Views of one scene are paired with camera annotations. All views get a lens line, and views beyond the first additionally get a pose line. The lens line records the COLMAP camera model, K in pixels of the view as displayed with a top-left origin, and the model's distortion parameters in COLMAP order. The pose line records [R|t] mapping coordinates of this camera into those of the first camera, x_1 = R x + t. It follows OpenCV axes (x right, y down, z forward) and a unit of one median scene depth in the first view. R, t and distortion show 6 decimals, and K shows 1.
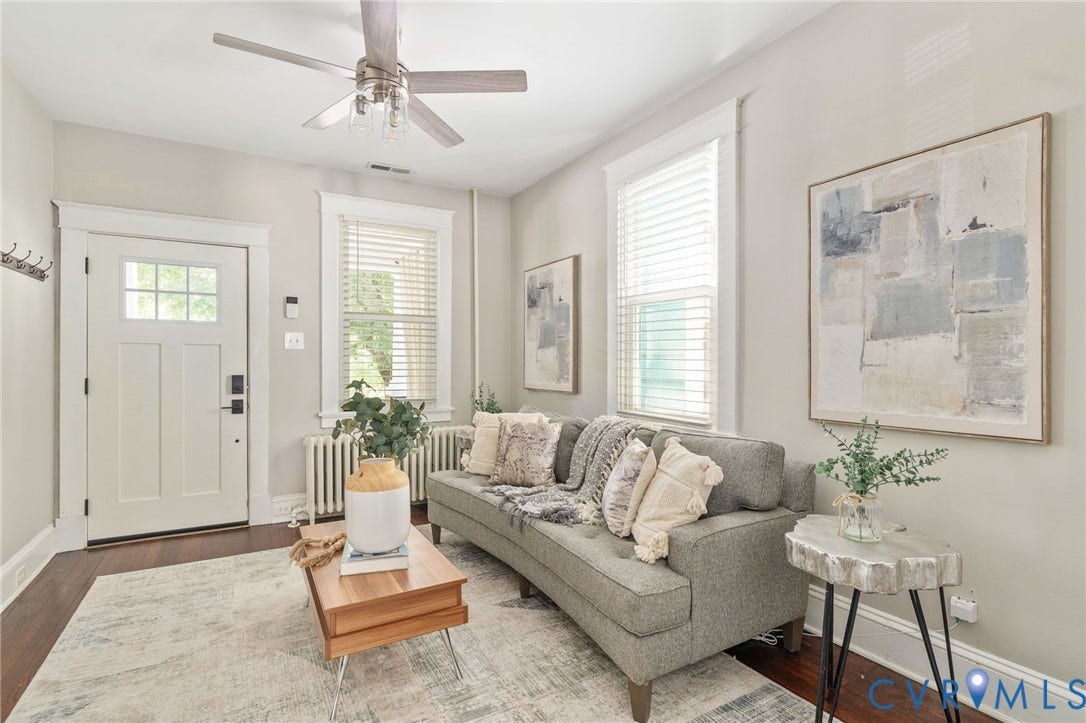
lens RADIAL K [[543.9, 0, 533.0], [0, 543.9, 353.6], [0, 0, 1]] dist [-0.004618, 0.000049]
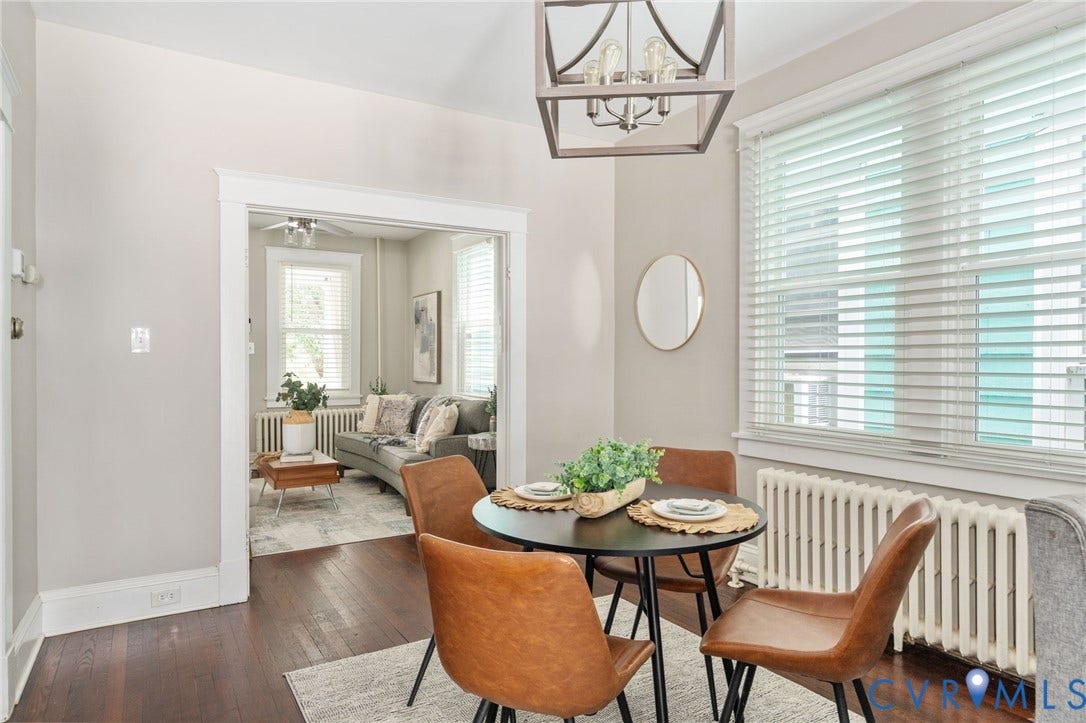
lens RADIAL K [[639.1, 0, 522.7], [0, 639.1, 364.1], [0, 0, 1]] dist [-0.007814, 0.001884]
pose [[0.999701, 0.003478, 0.024209, 0.300110], [-0.003892, 0.999846, 0.017099, -0.012552], [-0.024146, -0.017188, 0.999561, -0.853680]]
